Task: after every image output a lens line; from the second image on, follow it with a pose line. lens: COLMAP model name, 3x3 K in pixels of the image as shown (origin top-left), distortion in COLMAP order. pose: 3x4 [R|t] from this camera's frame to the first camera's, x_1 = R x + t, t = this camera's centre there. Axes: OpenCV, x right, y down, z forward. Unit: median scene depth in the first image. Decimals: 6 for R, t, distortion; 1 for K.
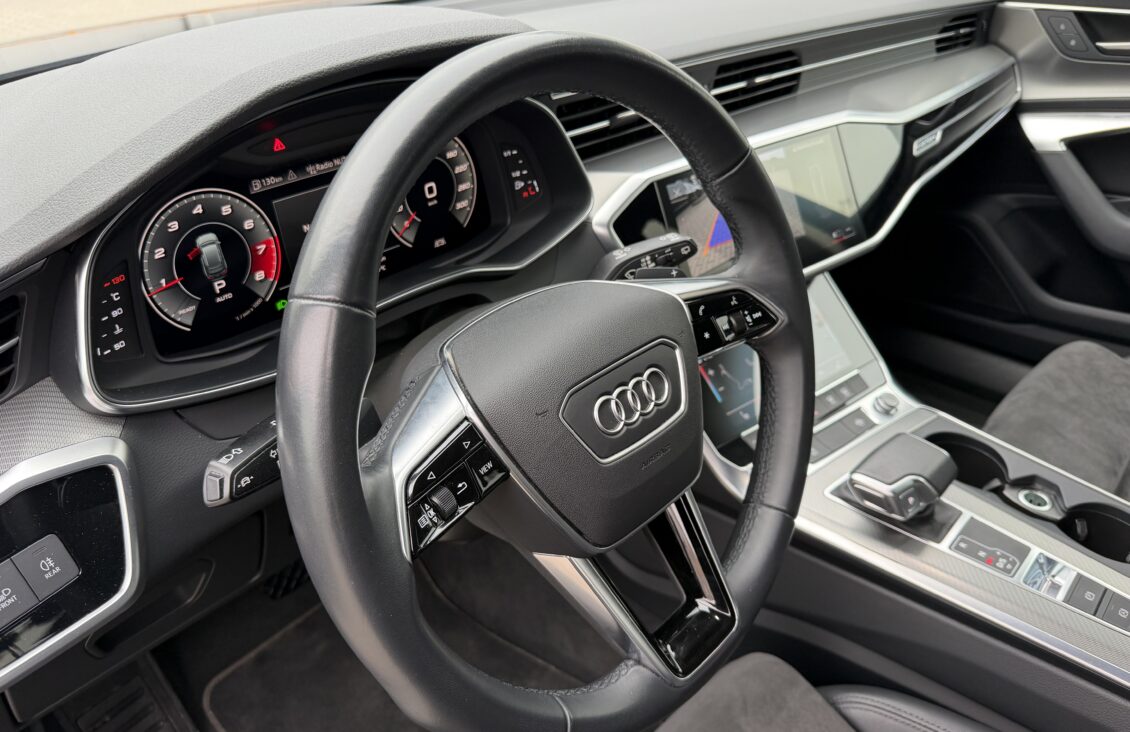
lens RADIAL K [[822.6, 0, 566.4], [0, 822.6, 369.3], [0, 0, 1]] dist [0.112512, -0.279934]
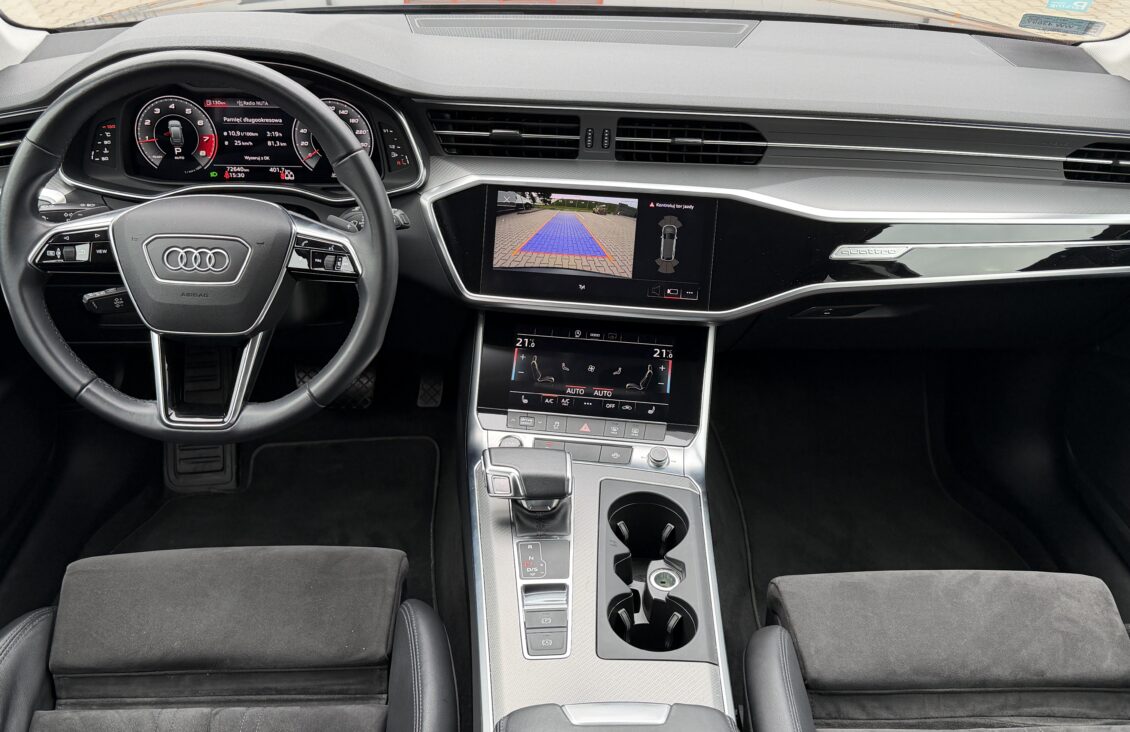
lens RADIAL K [[1016.5, 0, 560.1], [0, 1016.5, 363.3], [0, 0, 1]] dist [0.158609, -0.381634]
pose [[0.700193, 0.383559, -0.602174, 1.410119], [-0.401428, 0.908990, 0.112218, -0.221894], [0.590412, 0.163155, 0.790439, -0.167715]]
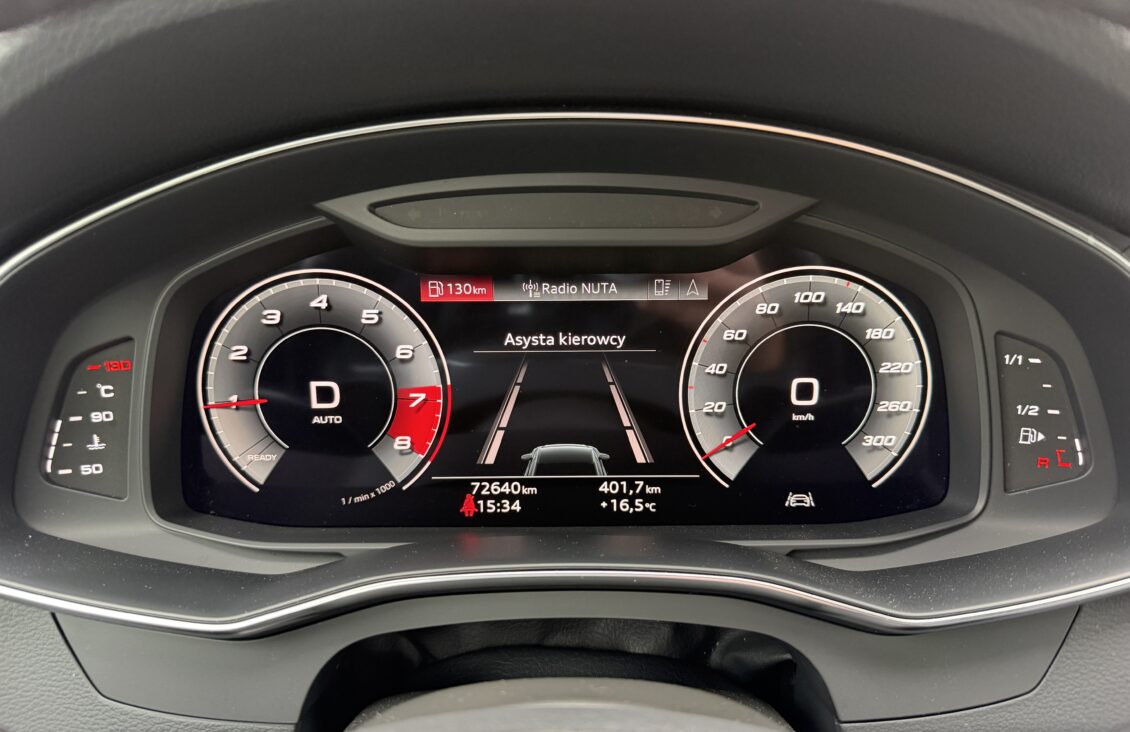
lens RADIAL K [[822.6, 0, 566.4], [0, 822.6, 369.3], [0, 0, 1]] dist [0.112512, -0.279934]
pose [[0.675762, 0.215355, -0.704960, 0.078007], [-0.388831, 0.916633, -0.092709, -0.130028], [0.626224, 0.336759, 0.703162, 0.573535]]
